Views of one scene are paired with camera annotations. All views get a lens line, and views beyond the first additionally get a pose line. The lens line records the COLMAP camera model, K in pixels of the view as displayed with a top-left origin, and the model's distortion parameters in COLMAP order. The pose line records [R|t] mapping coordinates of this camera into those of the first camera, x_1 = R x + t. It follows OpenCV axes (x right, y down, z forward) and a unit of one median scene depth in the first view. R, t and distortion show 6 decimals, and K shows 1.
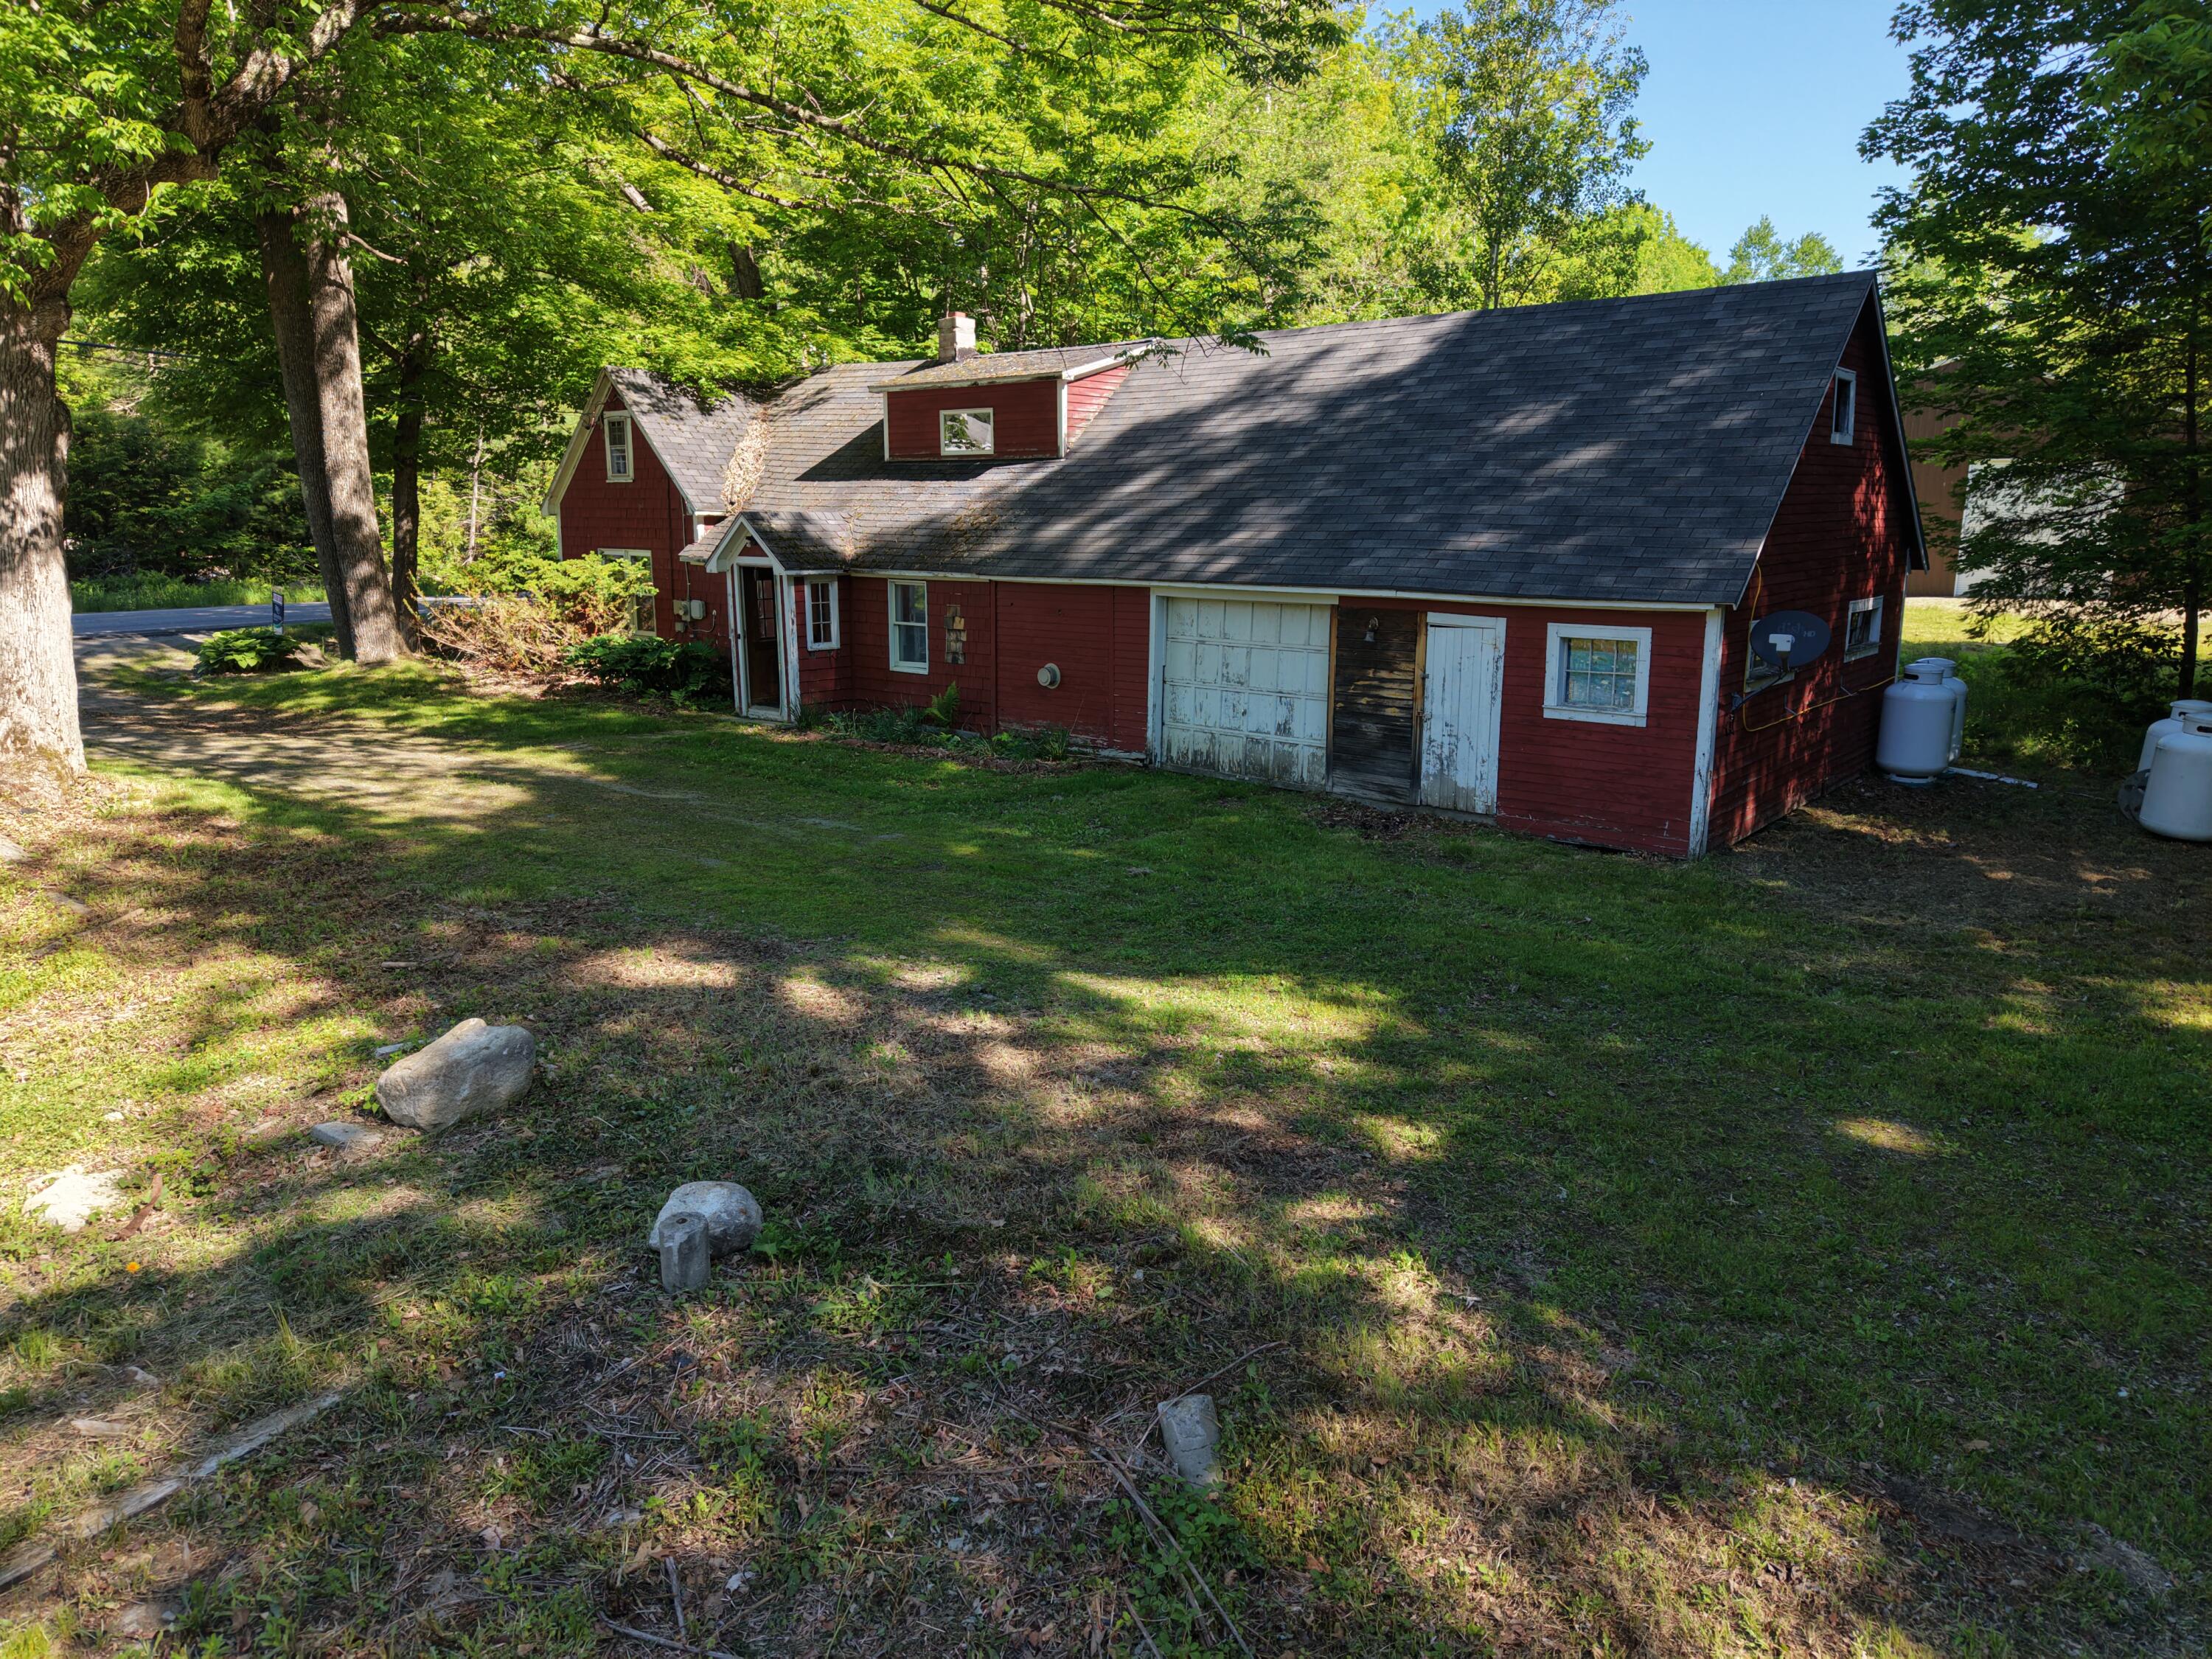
lens RADIAL K [[1486.5, 0, 1114.9], [0, 1486.5, 835.8], [0, 0, 1]] dist [0.020941, -0.017318]
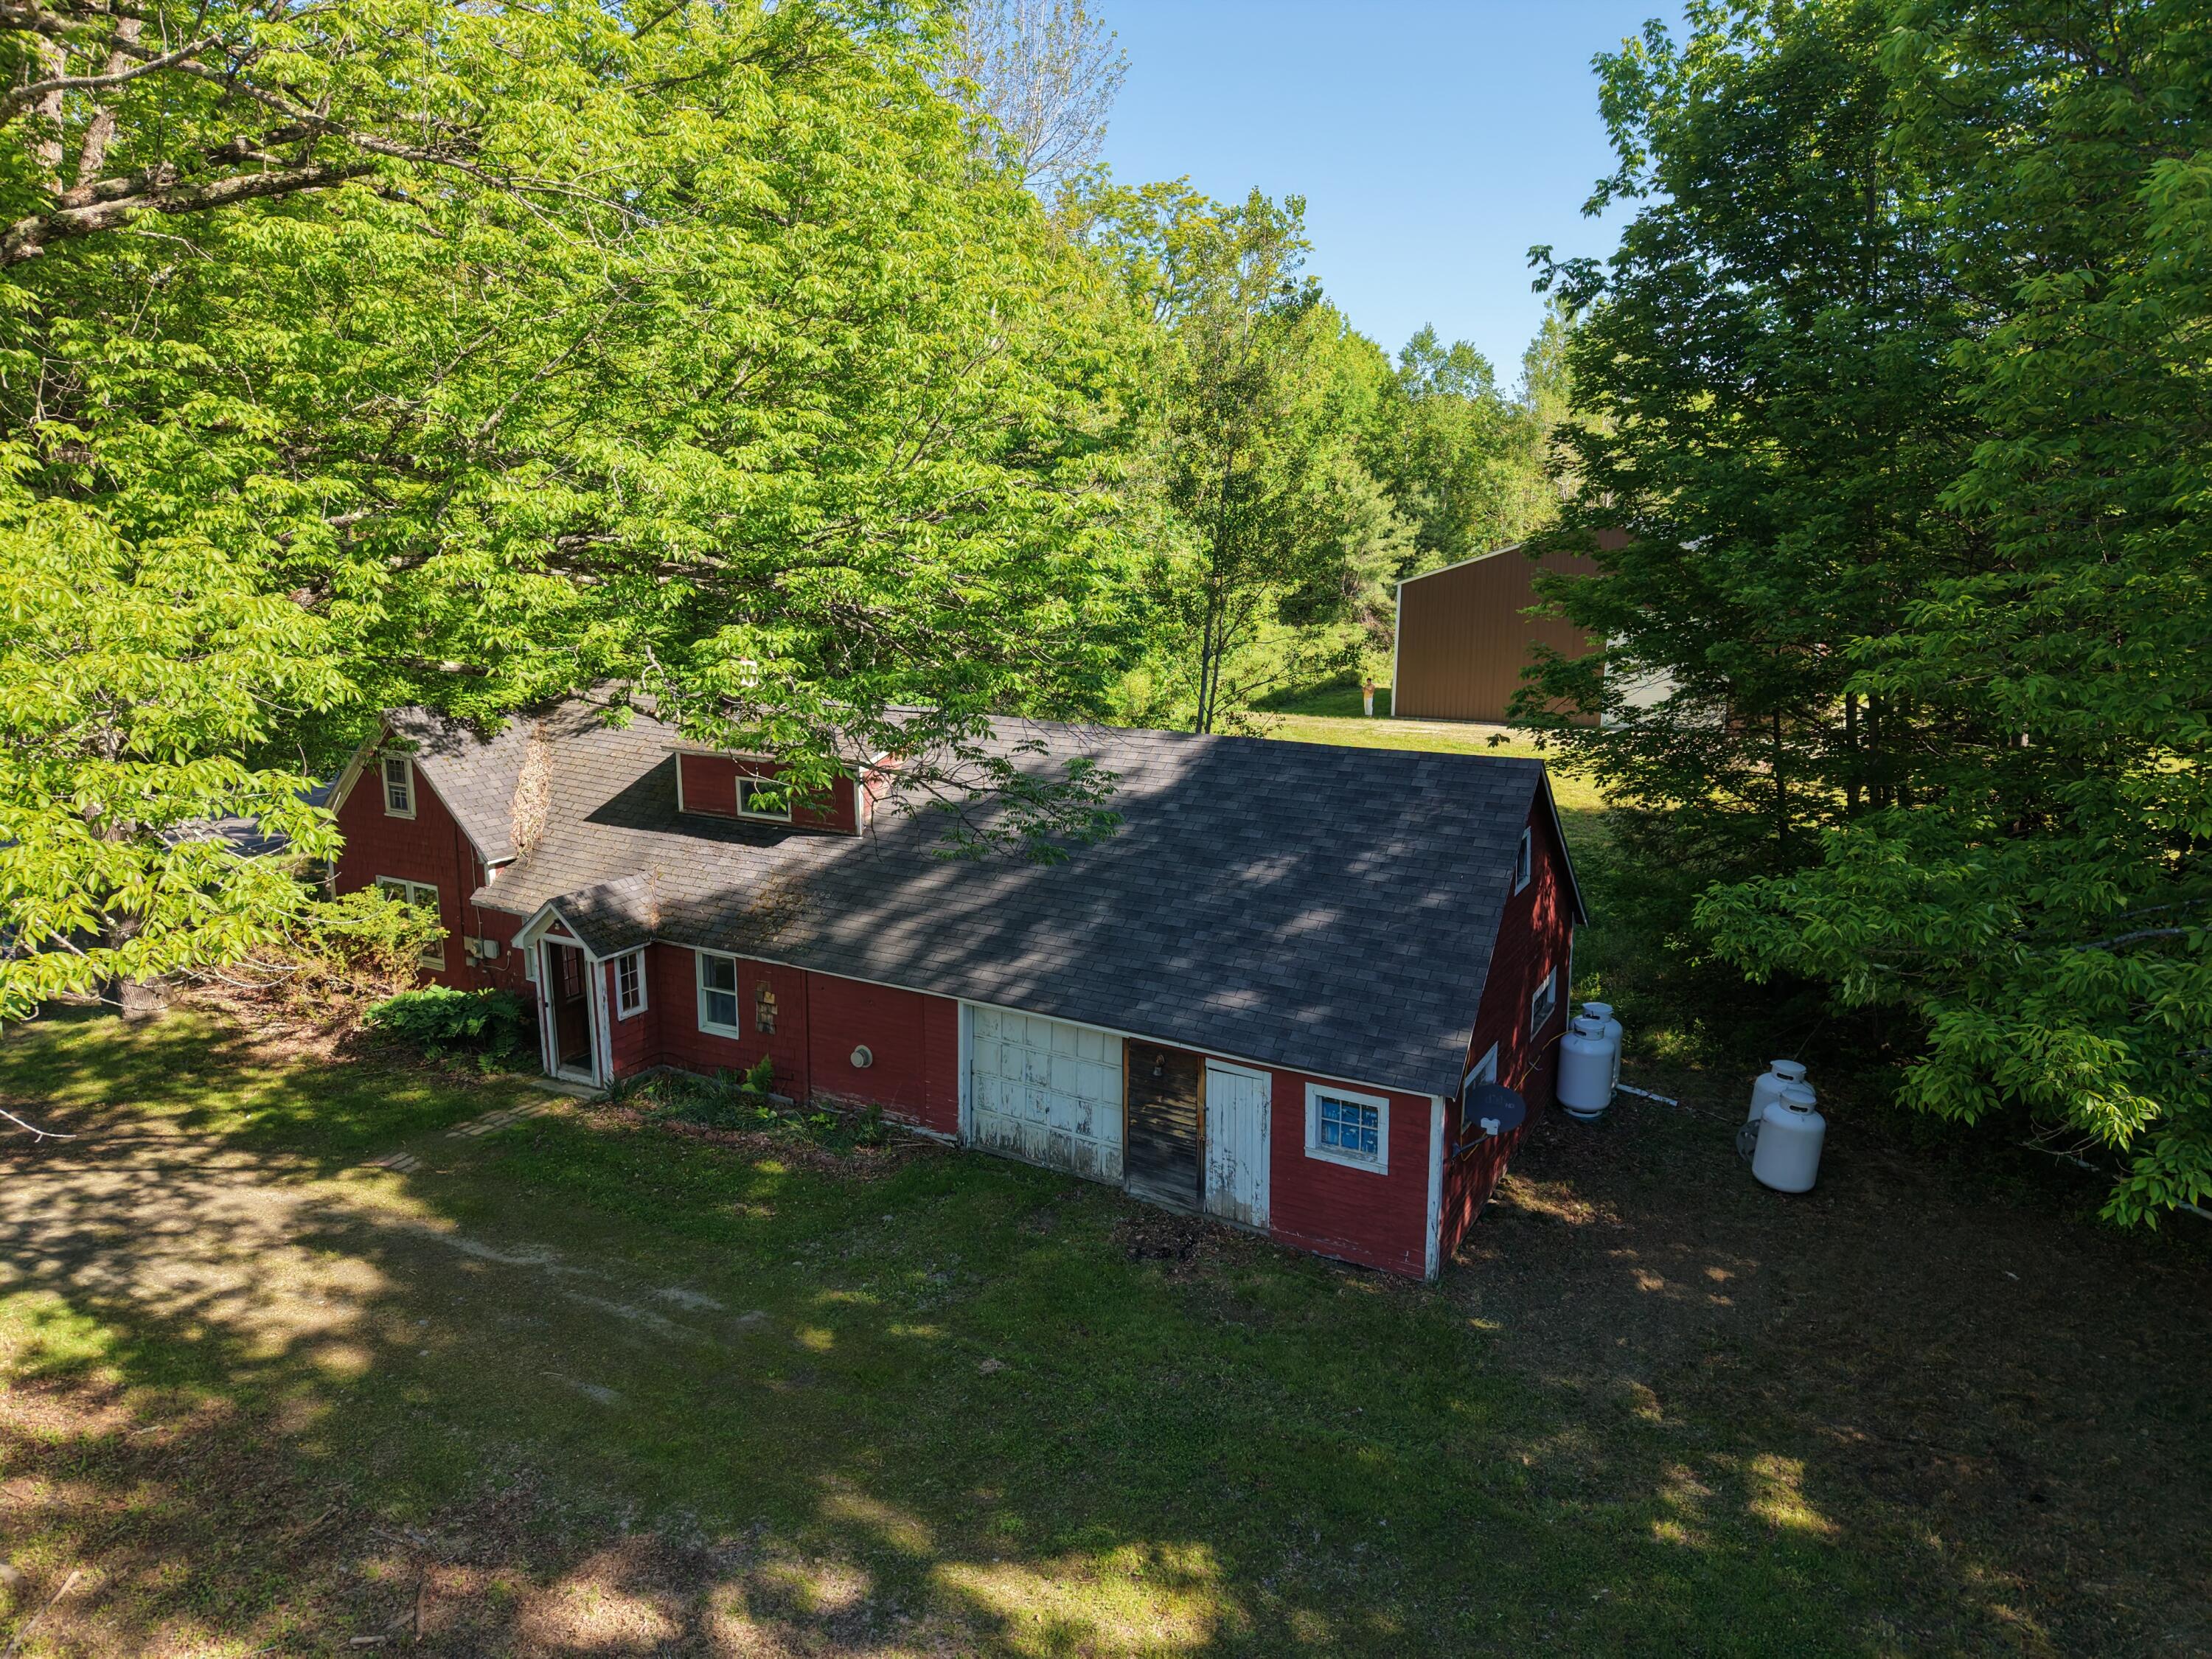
lens RADIAL K [[1486.5, 0, 1117.8], [0, 1486.5, 830.4], [0, 0, 1]] dist [0.020941, -0.017318]
pose [[0.980102, -0.039686, 0.194489, -0.076390], [0.039929, 0.999199, 0.002674, -0.320727], [-0.194439, 0.005145, 0.980901, -0.137531]]
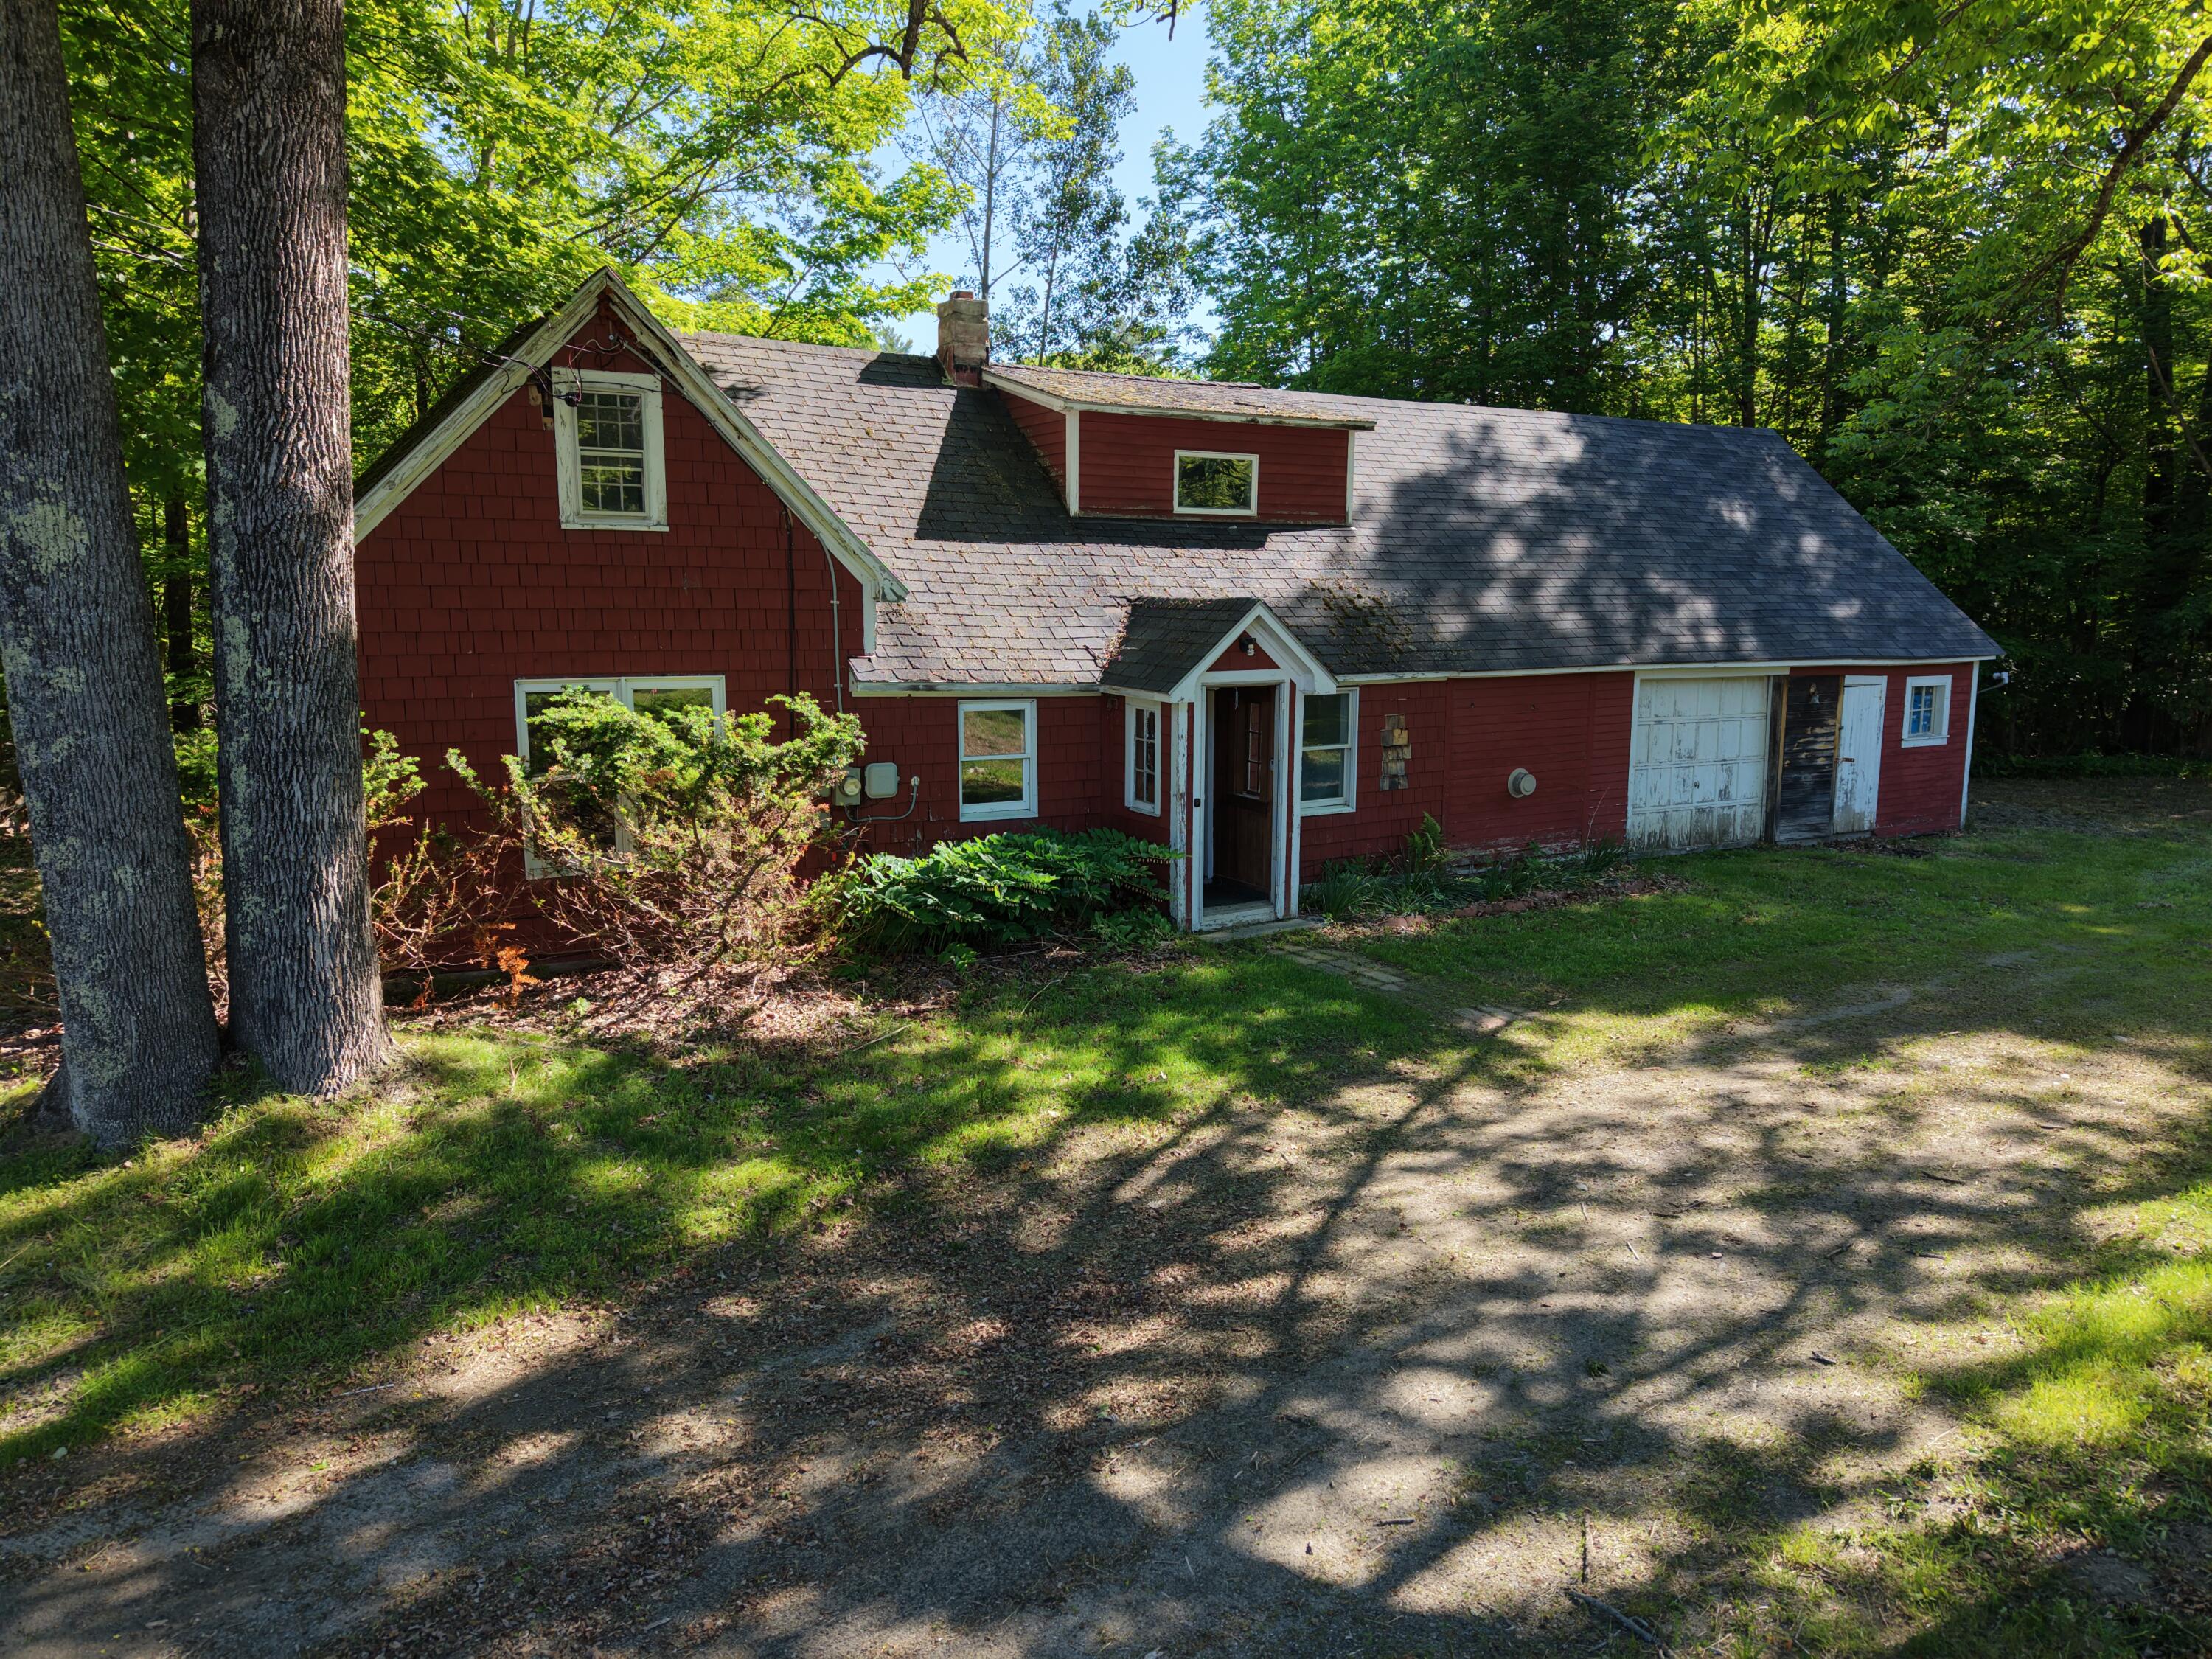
lens RADIAL K [[1486.5, 0, 1118.1], [0, 1486.5, 837.4], [0, 0, 1]] dist [0.020941, -0.017318]
pose [[0.330033, -0.161241, 0.930097, -1.087029], [0.192769, 0.976052, 0.100806, -0.246193], [-0.924077, 0.146025, 0.353211, 1.083066]]
